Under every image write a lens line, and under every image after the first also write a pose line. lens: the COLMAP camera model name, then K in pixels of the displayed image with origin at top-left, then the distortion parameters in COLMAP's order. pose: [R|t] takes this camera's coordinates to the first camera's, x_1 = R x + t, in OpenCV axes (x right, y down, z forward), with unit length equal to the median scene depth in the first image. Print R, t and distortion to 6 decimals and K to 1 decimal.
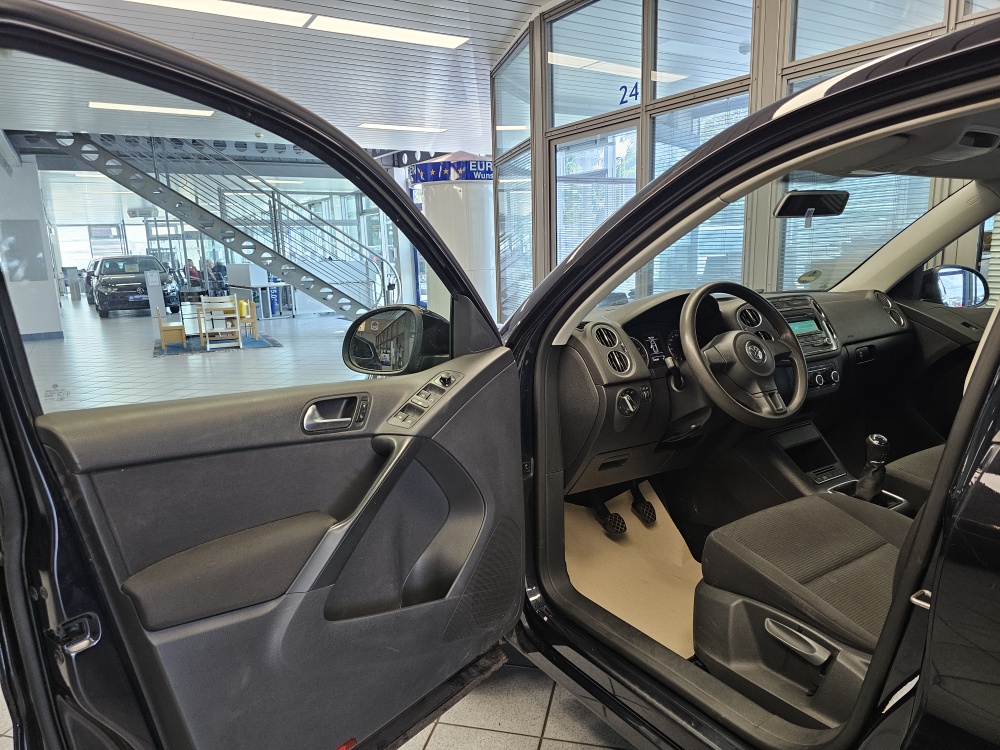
lens RADIAL K [[672.6, 0, 495.1], [0, 672.6, 381.7], [0, 0, 1]] dist [0.062186, -0.059140]
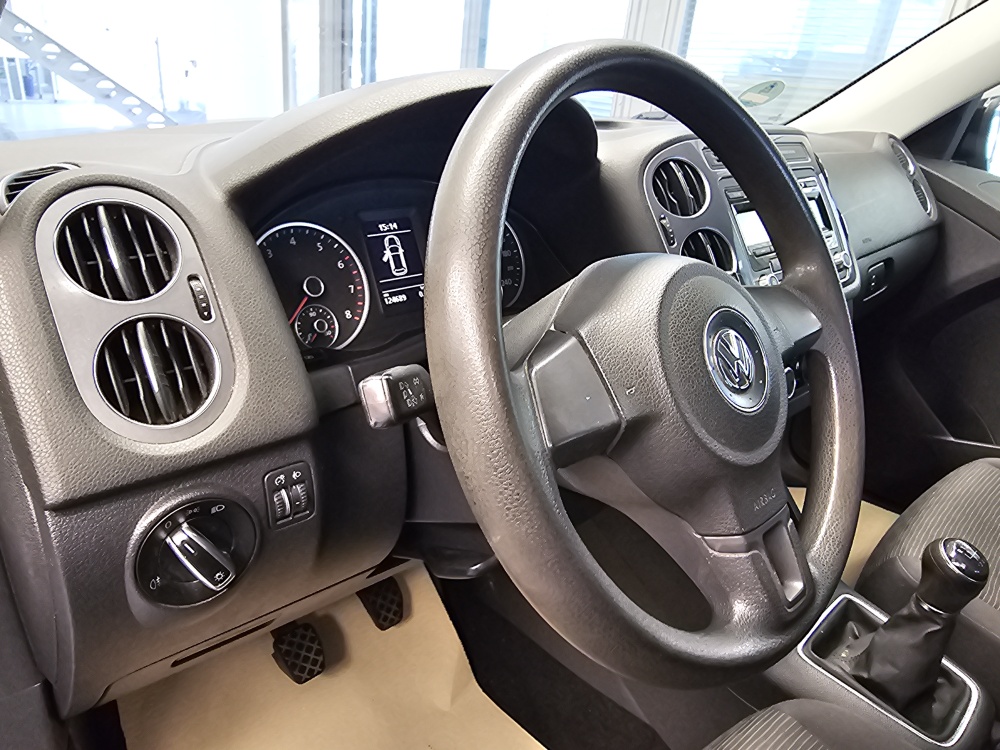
lens RADIAL K [[682.5, 0, 462.6], [0, 682.5, 369.9], [0, 0, 1]] dist [-0.005058, 0.002544]
pose [[0.983161, 0.026347, 0.180833, 0.116078], [-0.068678, 0.970283, 0.232024, -0.042904], [-0.169346, -0.240536, 0.955753, 0.370921]]
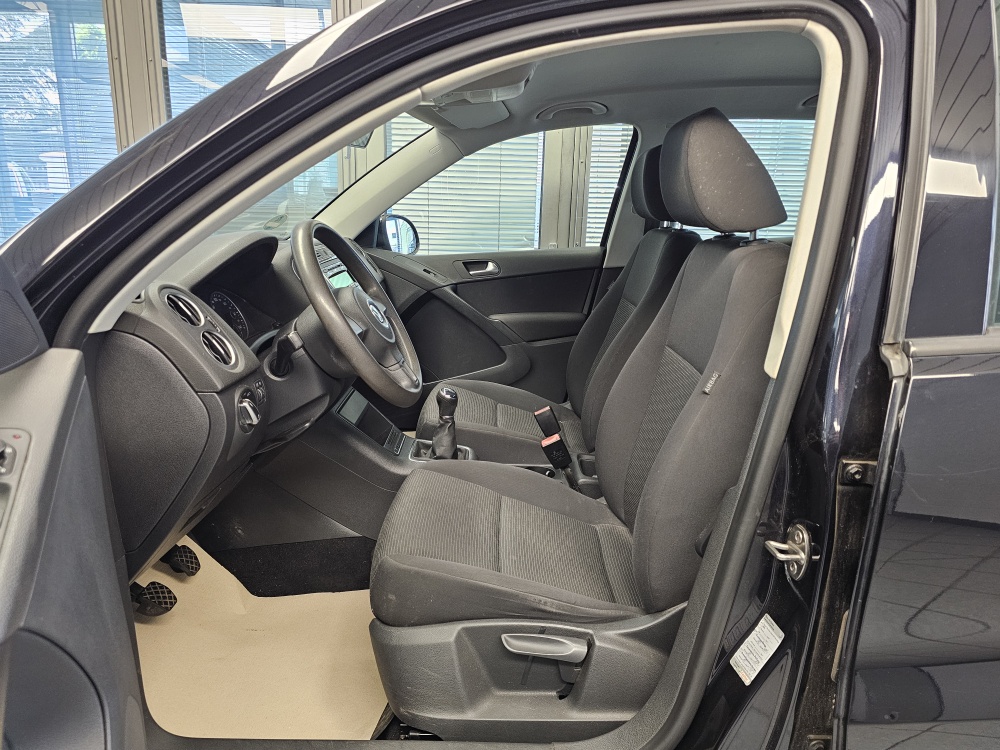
lens RADIAL K [[672.6, 0, 492.6], [0, 672.6, 372.5], [0, 0, 1]] dist [0.062186, -0.059140]
pose [[0.541702, -0.161219, 0.824965, -0.091454], [0.120315, 0.986200, 0.113725, -0.023128], [-0.831915, 0.037651, 0.553624, 0.220839]]
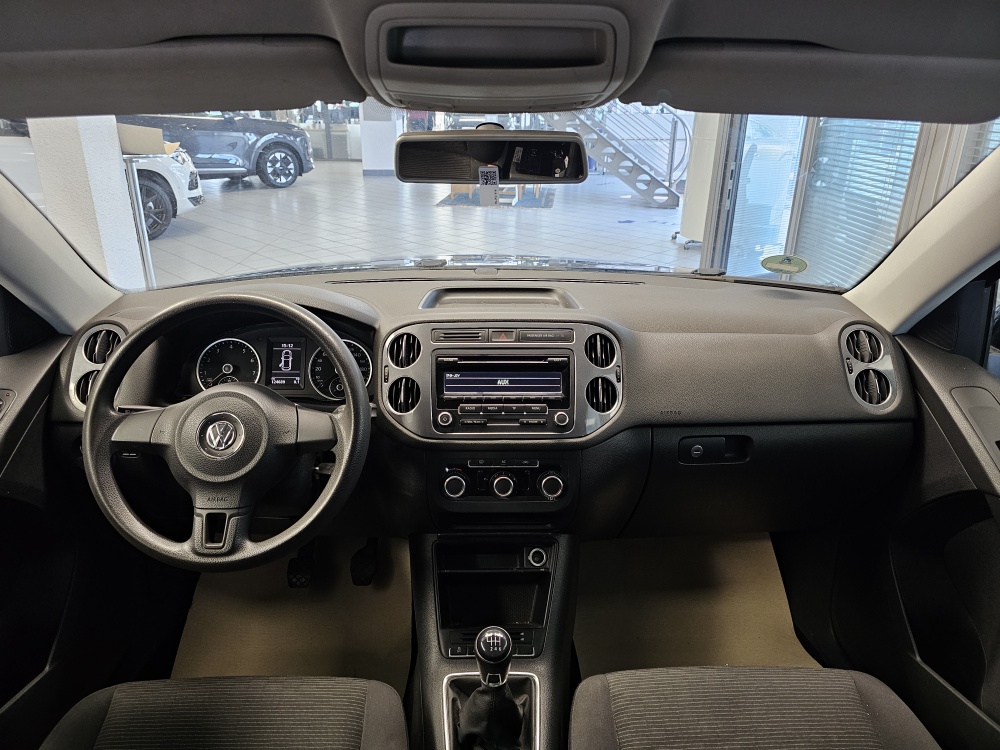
lens RADIAL K [[672.6, 0, 508.8], [0, 672.6, 359.6], [0, 0, 1]] dist [0.062186, -0.059140]
pose [[0.852515, 0.226469, -0.471094, 0.397833], [-0.137289, 0.966638, 0.216247, -0.122509], [0.504351, -0.119677, 0.855165, 0.309749]]
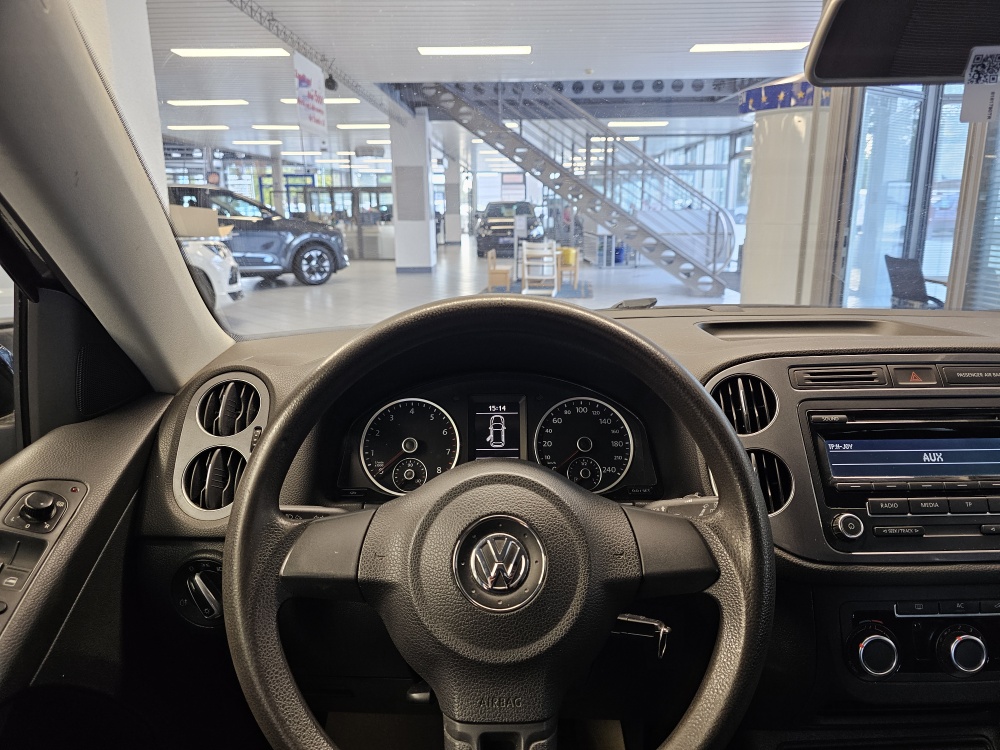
lens RADIAL K [[672.6, 0, 513.6], [0, 672.6, 363.6], [0, 0, 1]] dist [0.062186, -0.059140]
pose [[0.847973, 0.145178, -0.509769, 0.246832], [-0.120885, 0.989382, 0.080681, -0.070325], [0.516070, -0.006792, 0.856520, 0.365136]]
